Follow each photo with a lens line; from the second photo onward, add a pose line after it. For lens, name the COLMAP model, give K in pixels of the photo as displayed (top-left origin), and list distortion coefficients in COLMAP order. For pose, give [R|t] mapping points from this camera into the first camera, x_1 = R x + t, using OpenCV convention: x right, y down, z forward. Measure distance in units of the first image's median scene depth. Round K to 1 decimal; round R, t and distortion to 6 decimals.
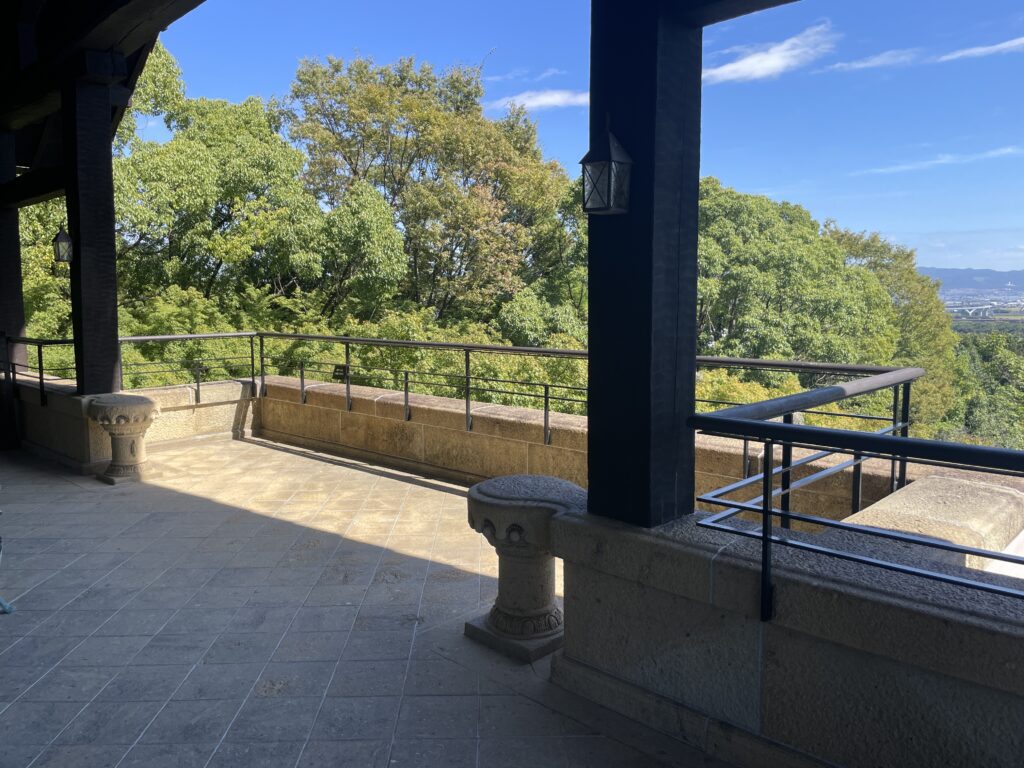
lens RADIAL K [[773.7, 0, 506.9], [0, 773.7, 378.0], [0, 0, 1]] dist [0.052488, -0.001067]
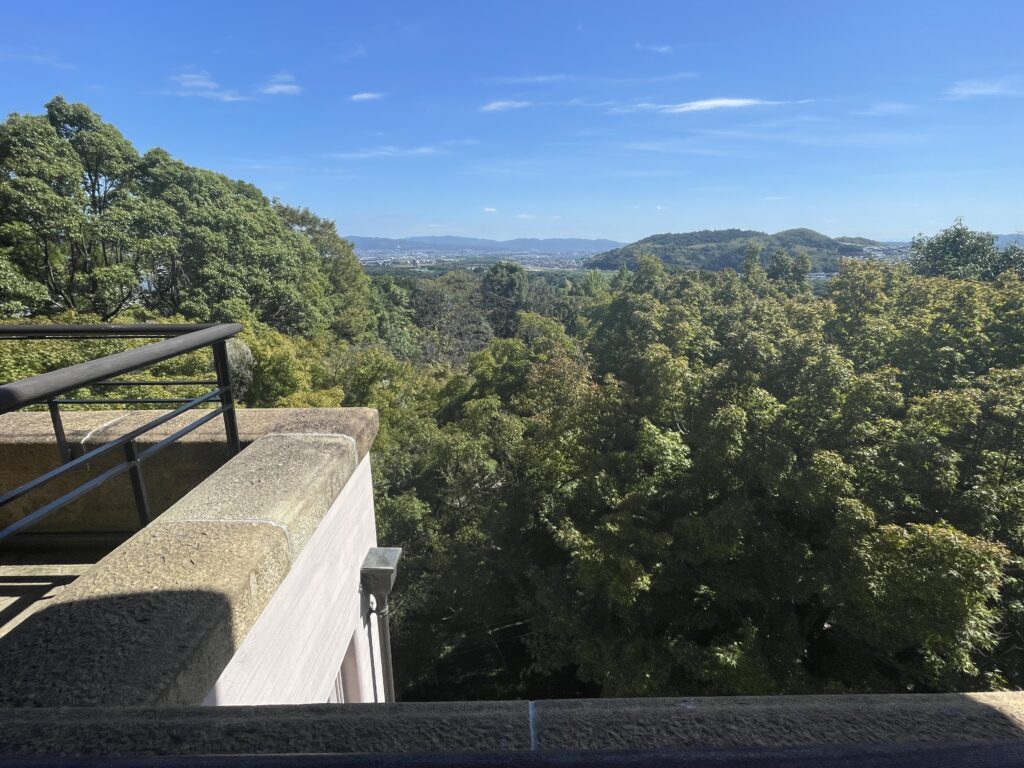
lens RADIAL K [[492.7, 0, 509.7], [0, 492.7, 383.1], [0, 0, 1]] dist [0.002552, 0.000542]
pose [[0.712357, -0.180942, 0.678091, 0.076957], [0.075644, 0.980360, 0.182133, -0.005956], [-0.697729, -0.078451, 0.712053, 0.077959]]
